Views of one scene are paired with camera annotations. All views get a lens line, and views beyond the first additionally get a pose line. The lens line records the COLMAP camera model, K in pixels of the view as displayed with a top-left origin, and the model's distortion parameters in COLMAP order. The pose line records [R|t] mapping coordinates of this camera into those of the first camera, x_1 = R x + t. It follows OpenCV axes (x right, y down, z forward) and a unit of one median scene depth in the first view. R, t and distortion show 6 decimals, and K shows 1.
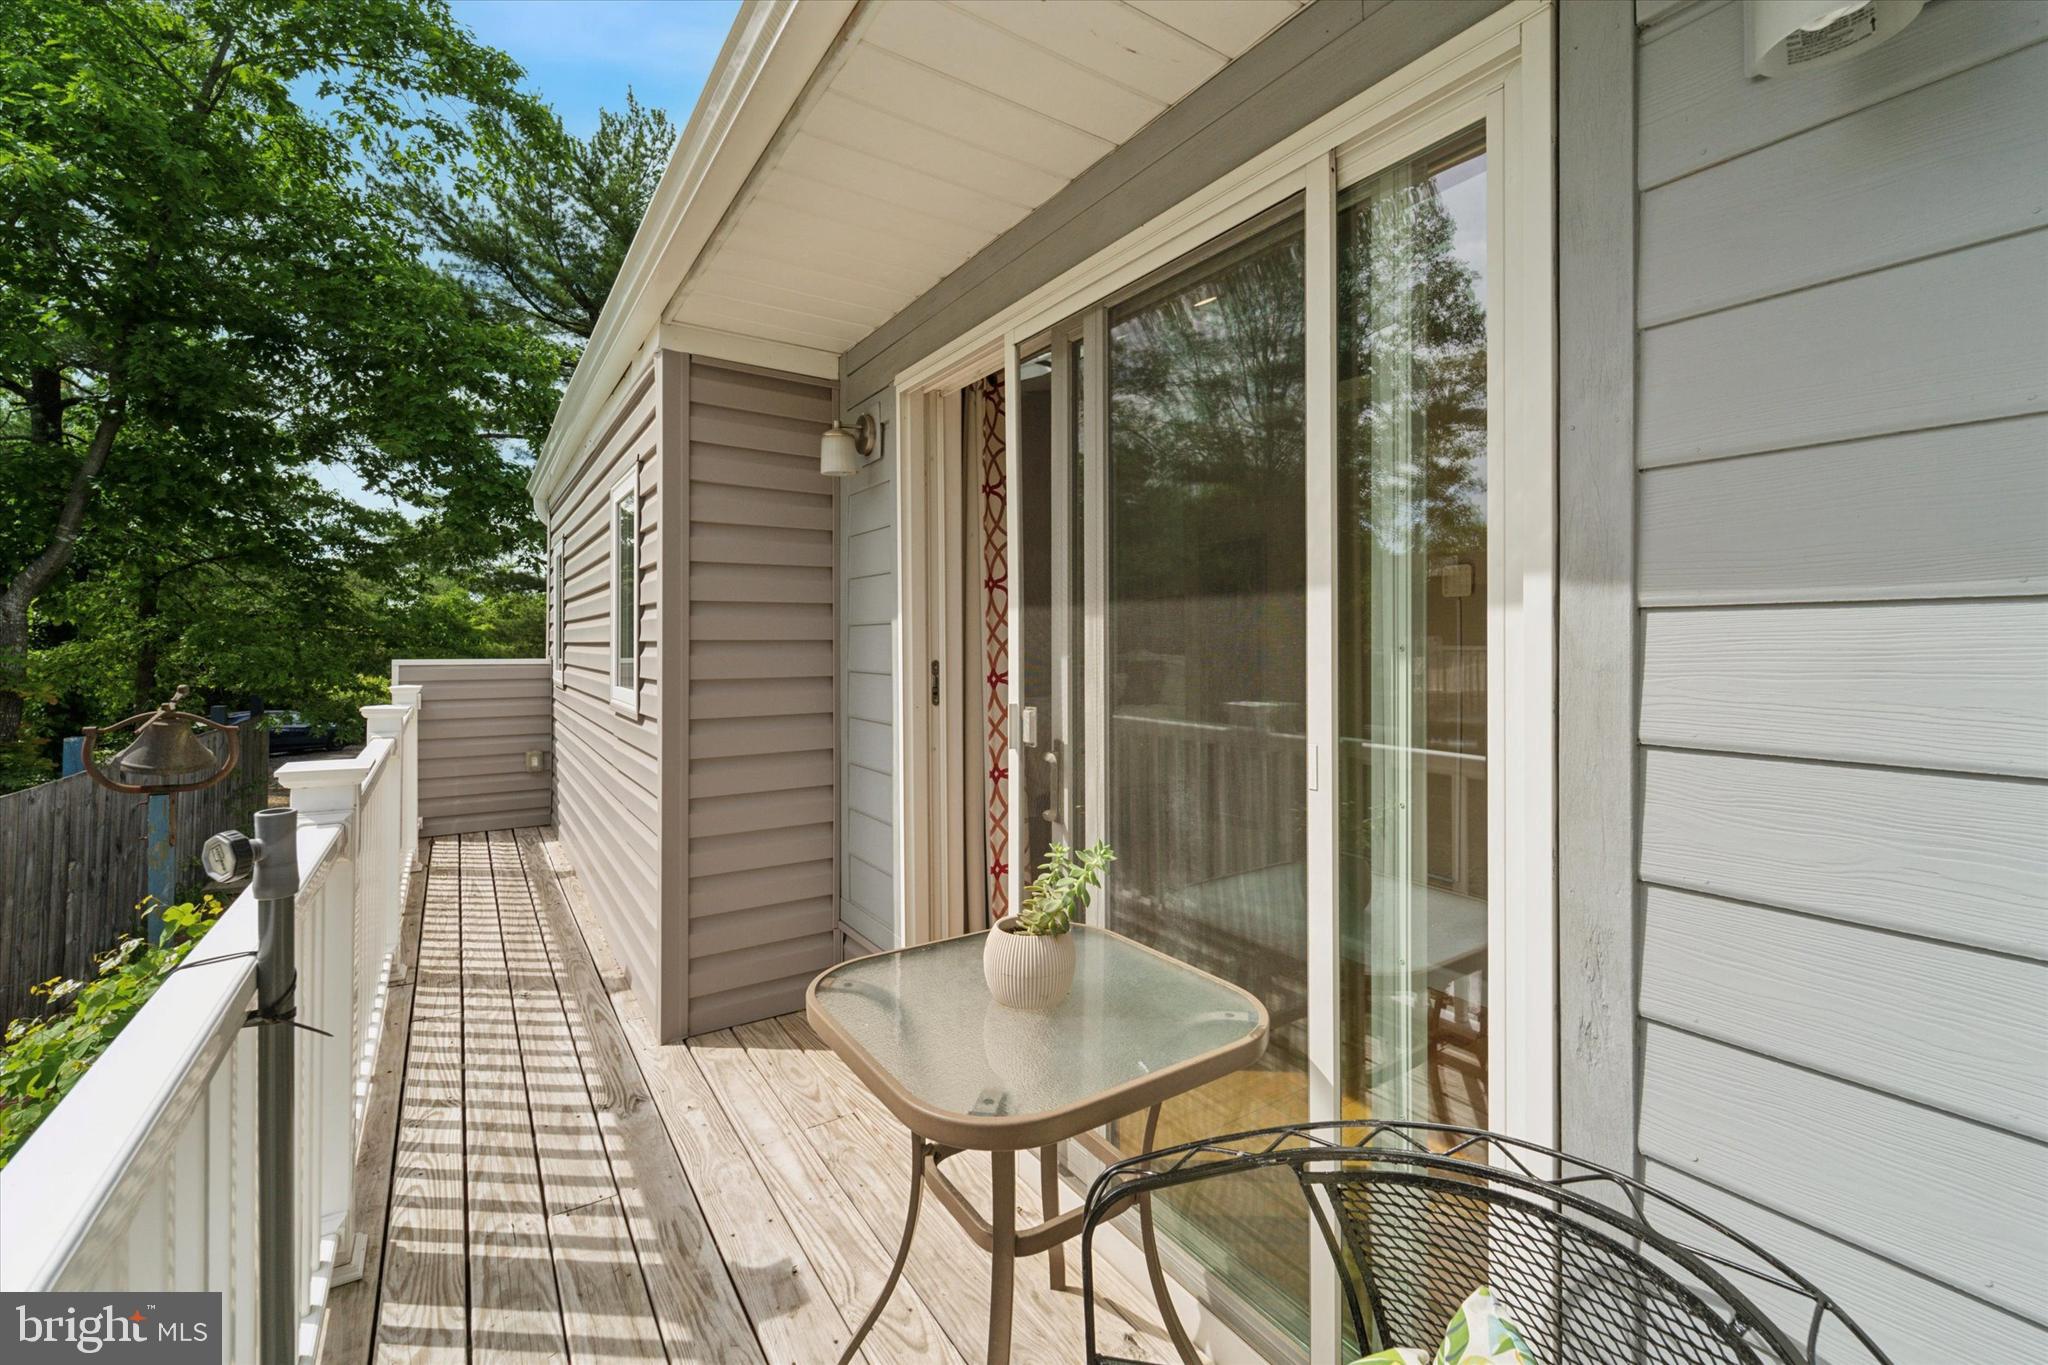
lens RADIAL K [[841.0, 0, 1027.9], [0, 841.0, 642.0], [0, 0, 1]] dist [-0.000179, -0.000124]
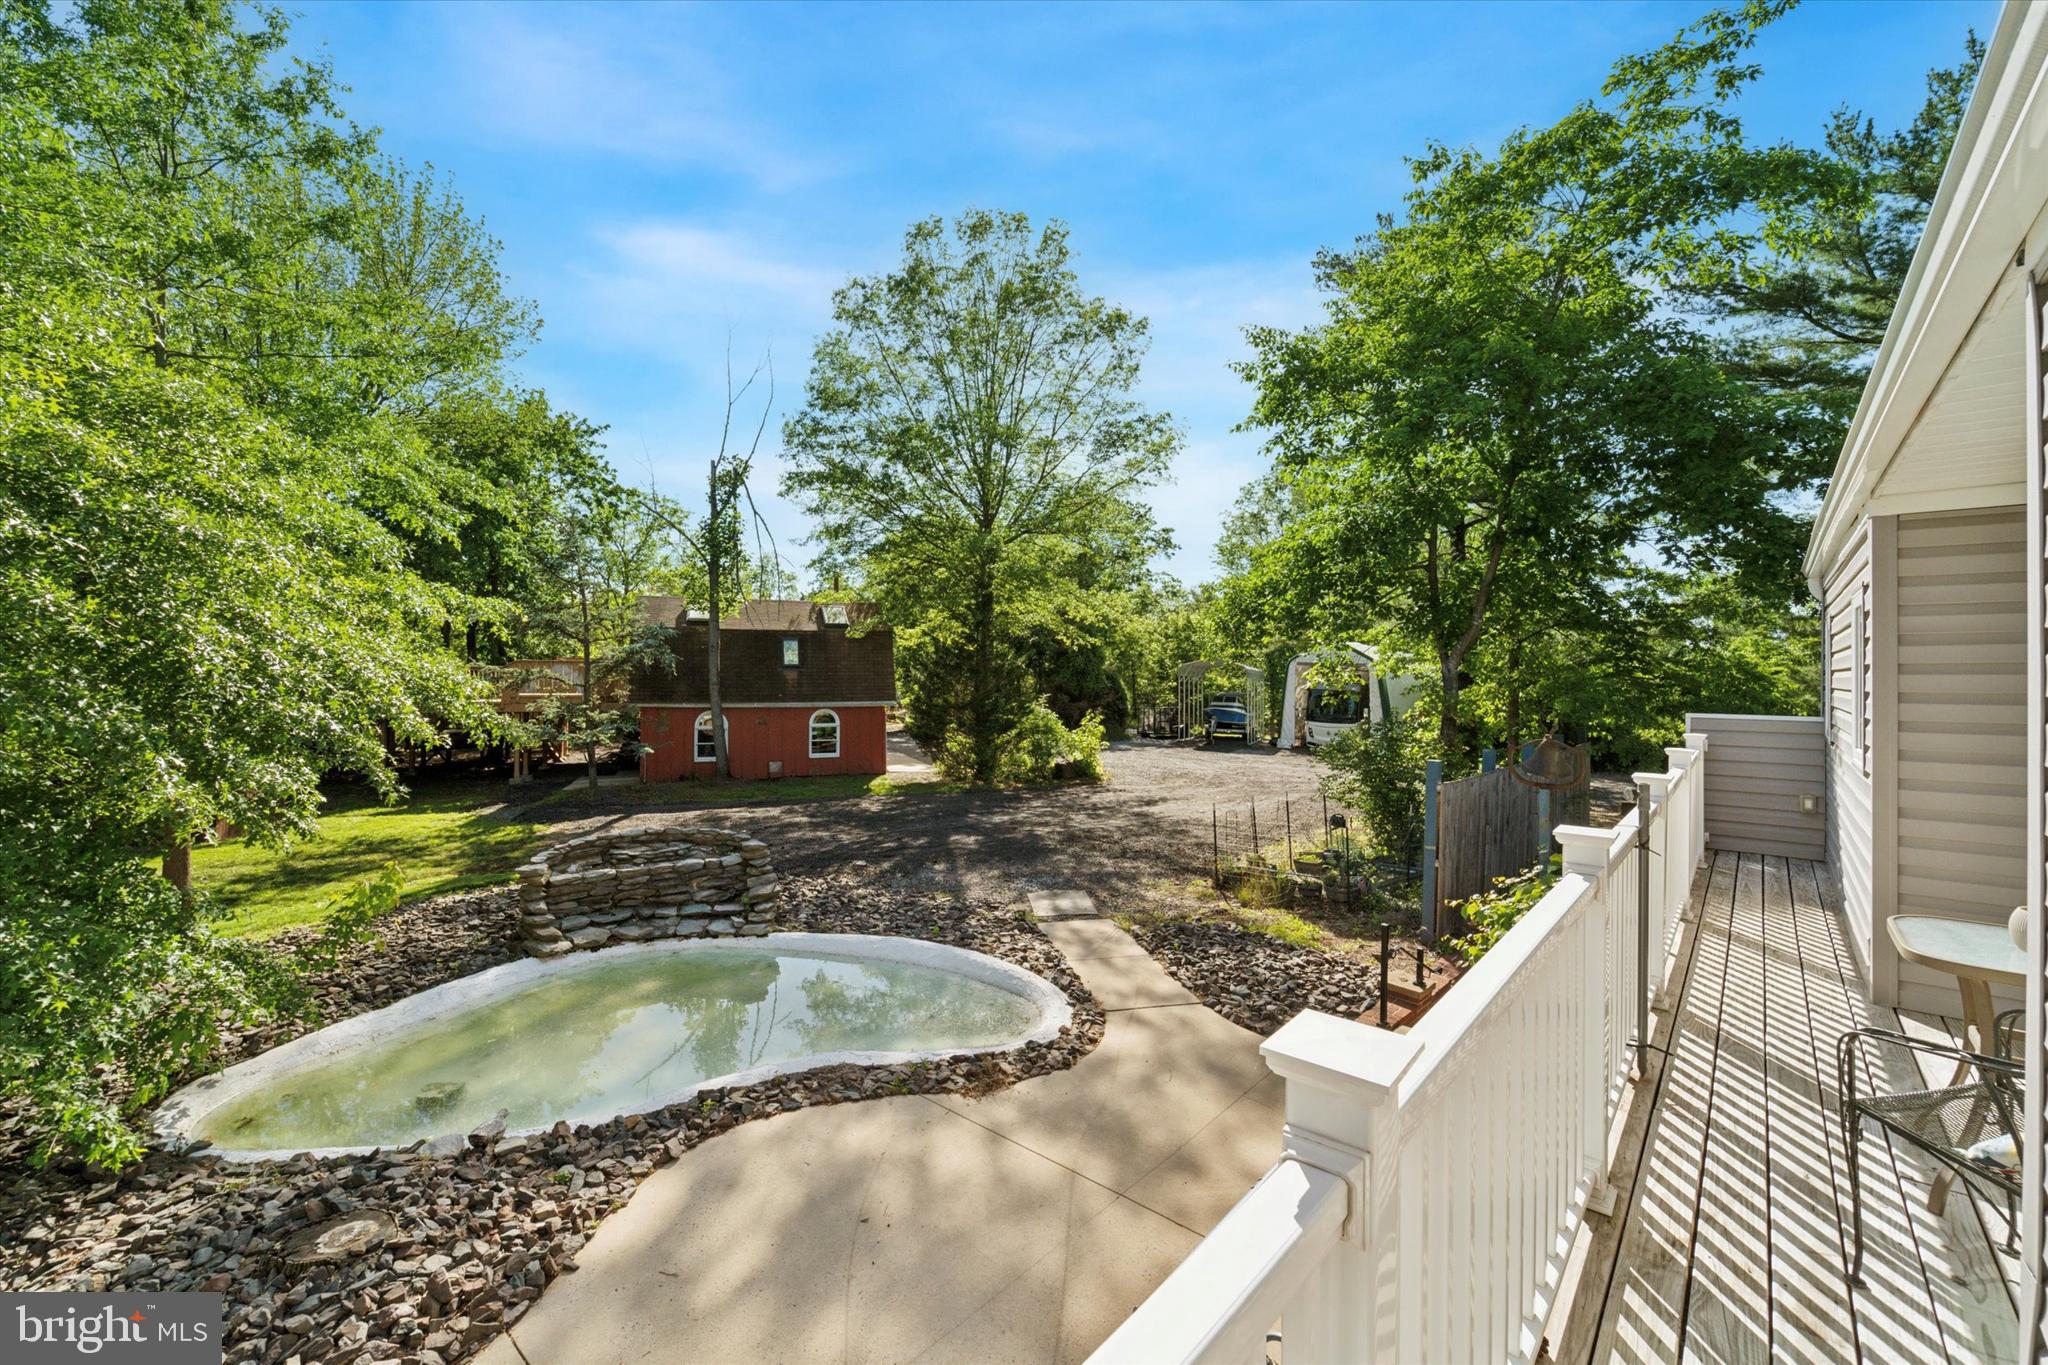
lens RADIAL K [[828.0, 0, 1028.1], [0, 828.0, 687.7], [0, 0, 1]] dist [-0.000447, -0.003660]
pose [[0.246265, 0.003512, -0.969196, 0.129020], [0.003805, 0.999982, 0.004590, -0.014698], [0.969195, -0.004818, 0.246248, -0.167821]]
